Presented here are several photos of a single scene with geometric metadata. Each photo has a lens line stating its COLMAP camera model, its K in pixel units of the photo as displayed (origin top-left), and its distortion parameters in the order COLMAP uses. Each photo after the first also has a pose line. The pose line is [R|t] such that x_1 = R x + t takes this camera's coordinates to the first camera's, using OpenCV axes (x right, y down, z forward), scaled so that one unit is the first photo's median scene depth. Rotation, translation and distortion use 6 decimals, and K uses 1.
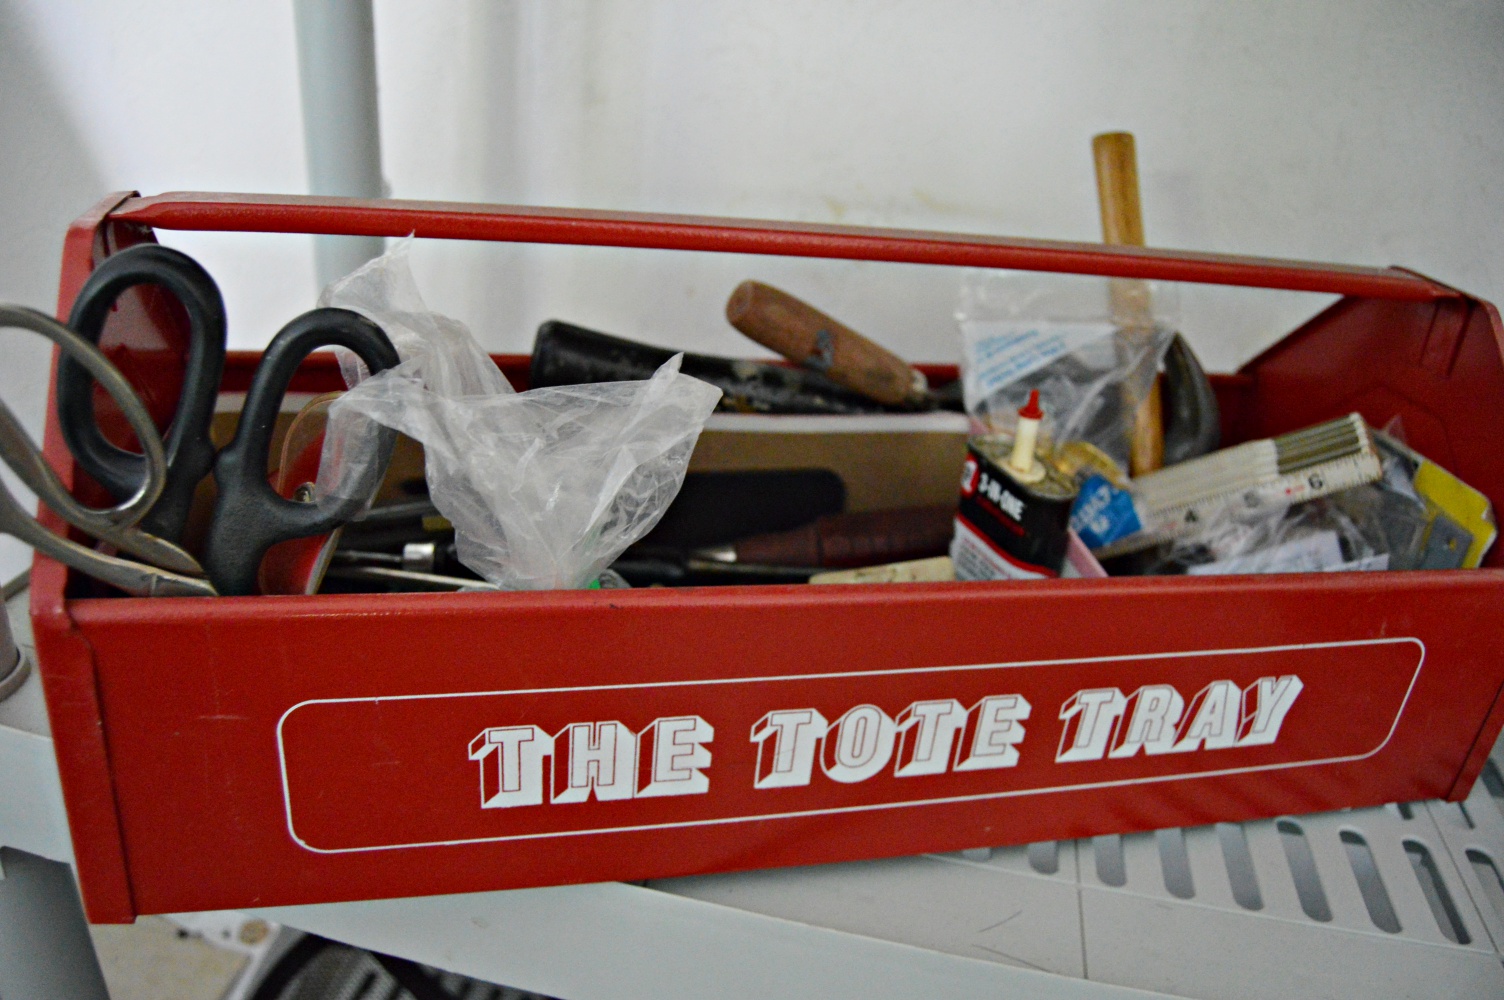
lens RADIAL K [[1134.8, 0, 753.5], [0, 1134.8, 507.5], [0, 0, 1]] dist [-0.112394, 0.046407]
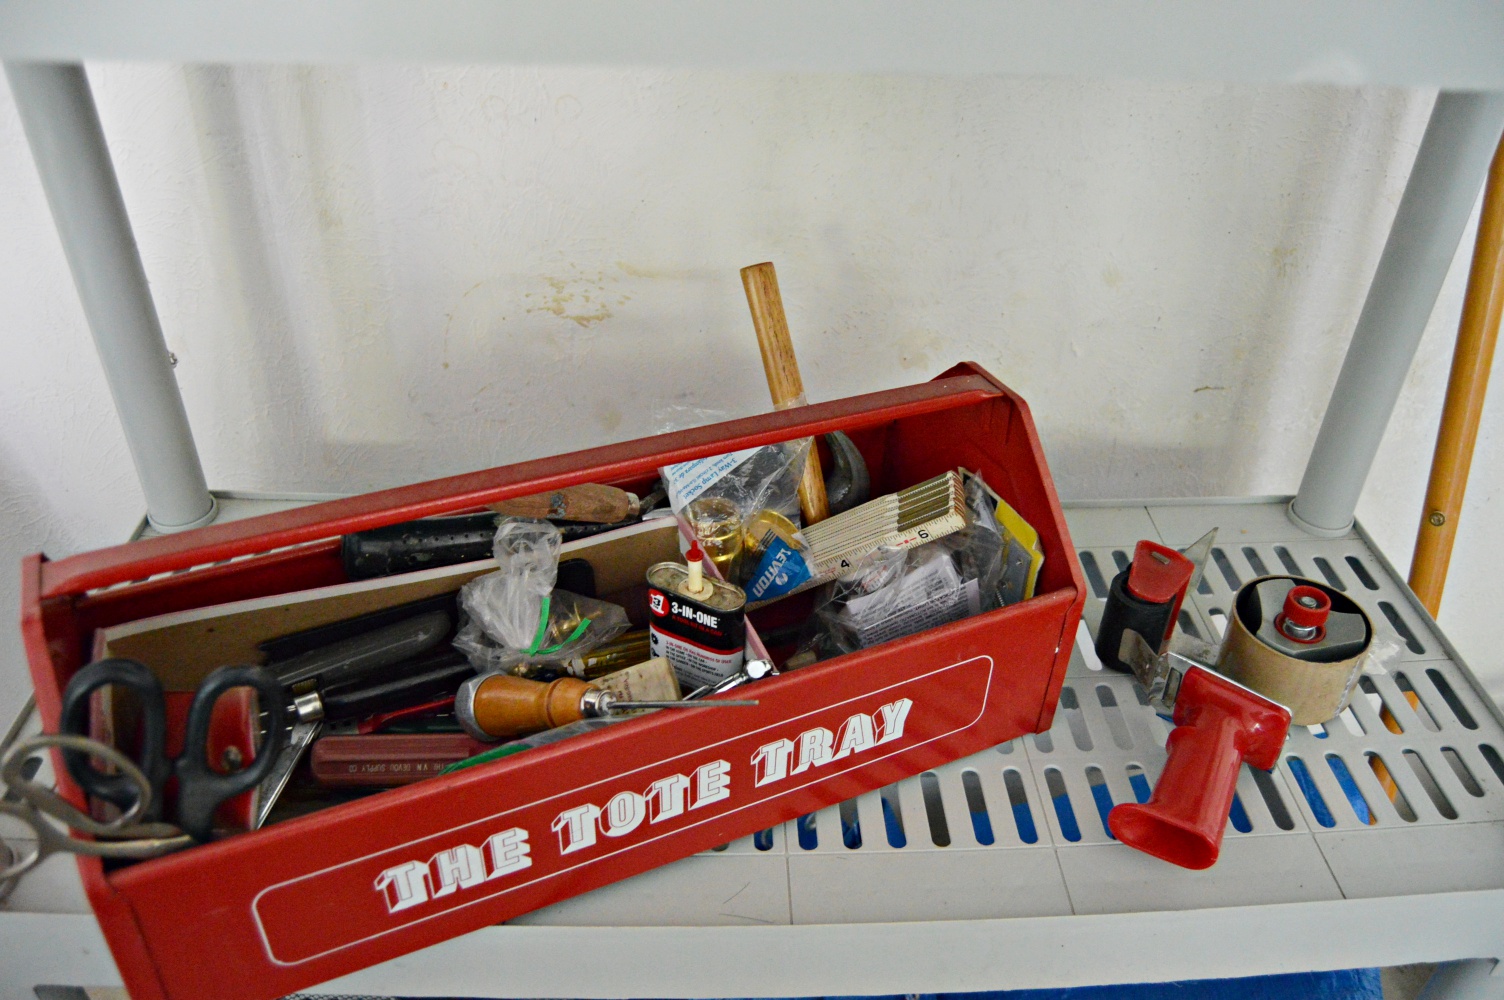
lens RADIAL K [[1151.6, 0, 752.0], [0, 1151.6, 500.0], [0, 0, 1]] dist [-0.118758, 0.042864]
pose [[0.971993, -0.177758, 0.153726, 0.096693], [0.152847, 0.975041, 0.161036, -0.413395], [-0.178514, -0.133029, 0.974903, -0.475032]]
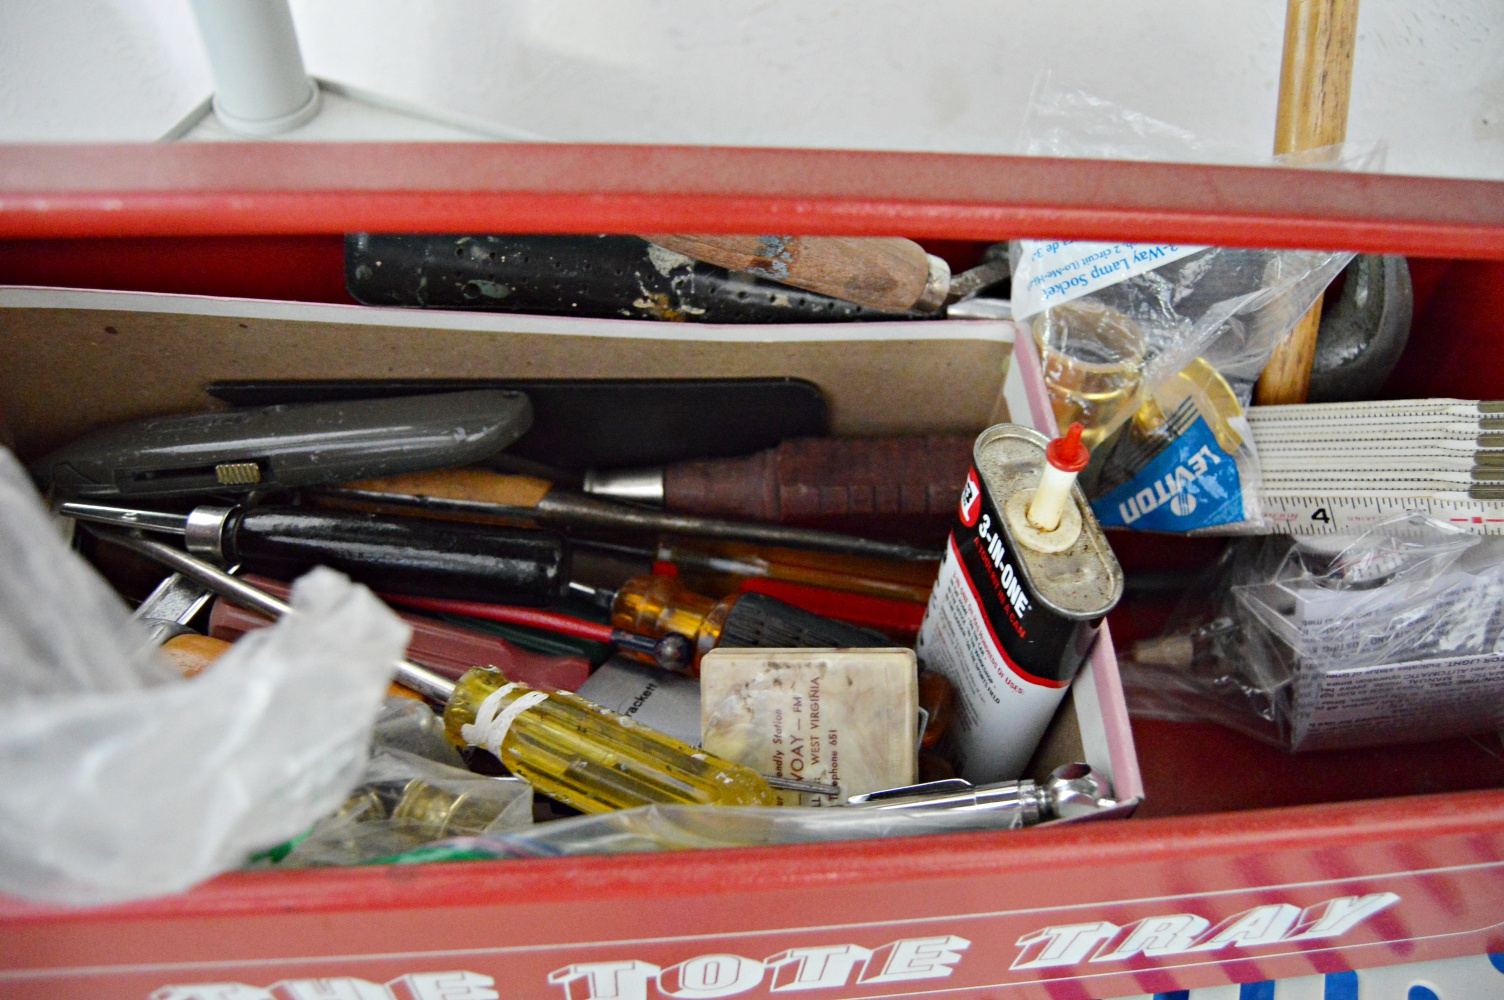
lens RADIAL K [[1151.6, 0, 752.0], [0, 1151.6, 500.0], [0, 0, 1]] dist [-0.118758, 0.042864]
pose [[0.990713, 0.086542, -0.104871, 0.158839], [-0.037683, 0.915838, 0.399776, -0.334738], [0.130642, -0.392111, 0.910594, 0.448312]]
